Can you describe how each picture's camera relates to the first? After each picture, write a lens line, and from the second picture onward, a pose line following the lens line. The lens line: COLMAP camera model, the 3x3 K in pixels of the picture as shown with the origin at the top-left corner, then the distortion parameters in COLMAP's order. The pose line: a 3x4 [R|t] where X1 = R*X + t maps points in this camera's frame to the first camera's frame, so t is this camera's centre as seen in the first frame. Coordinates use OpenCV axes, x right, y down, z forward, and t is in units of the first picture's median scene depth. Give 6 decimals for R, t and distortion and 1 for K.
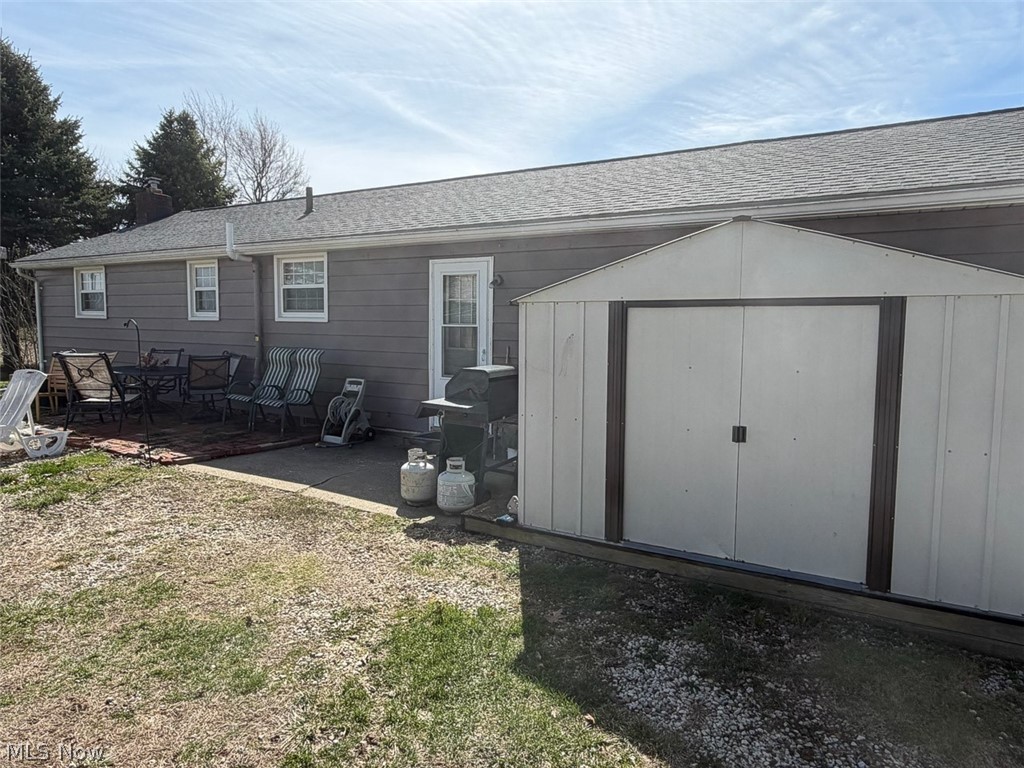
lens RADIAL K [[661.8, 0, 512.2], [0, 661.8, 382.7], [0, 0, 1]] dist [-0.008328, 0.001049]
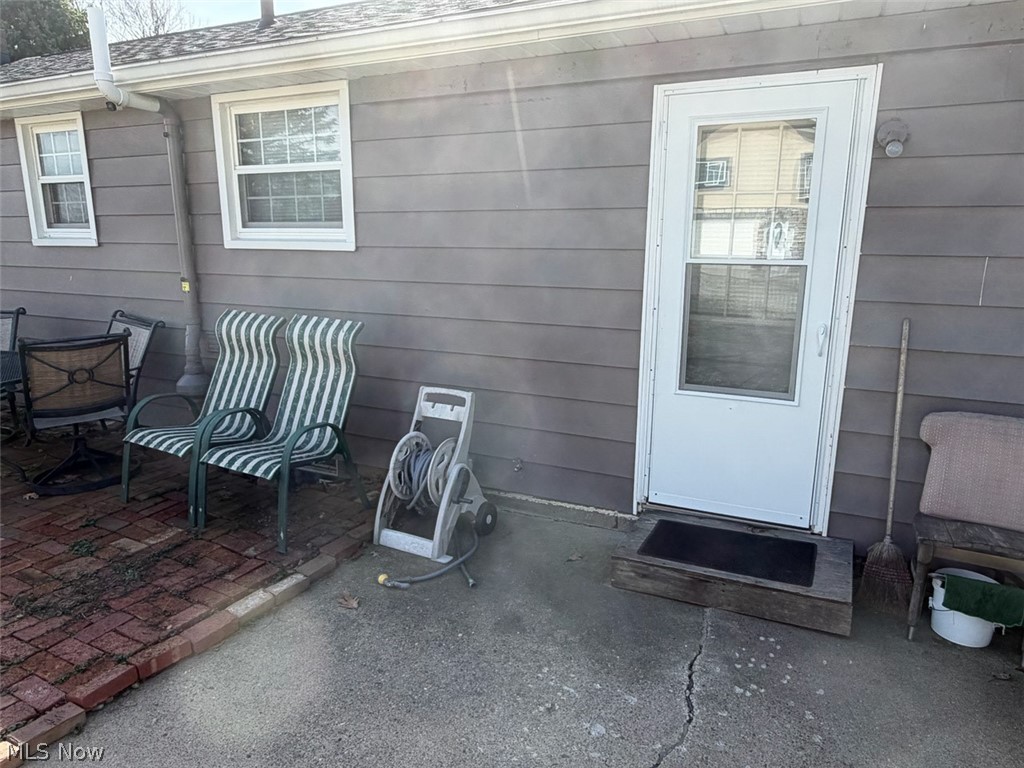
lens RADIAL K [[661.8, 0, 511.5], [0, 661.8, 382.9], [0, 0, 1]] dist [-0.008328, 0.001049]
pose [[0.993997, -0.032926, 0.104338, -0.217545], [0.018659, 0.990687, 0.134878, -0.060038], [-0.107807, -0.132121, 0.985354, 0.529248]]
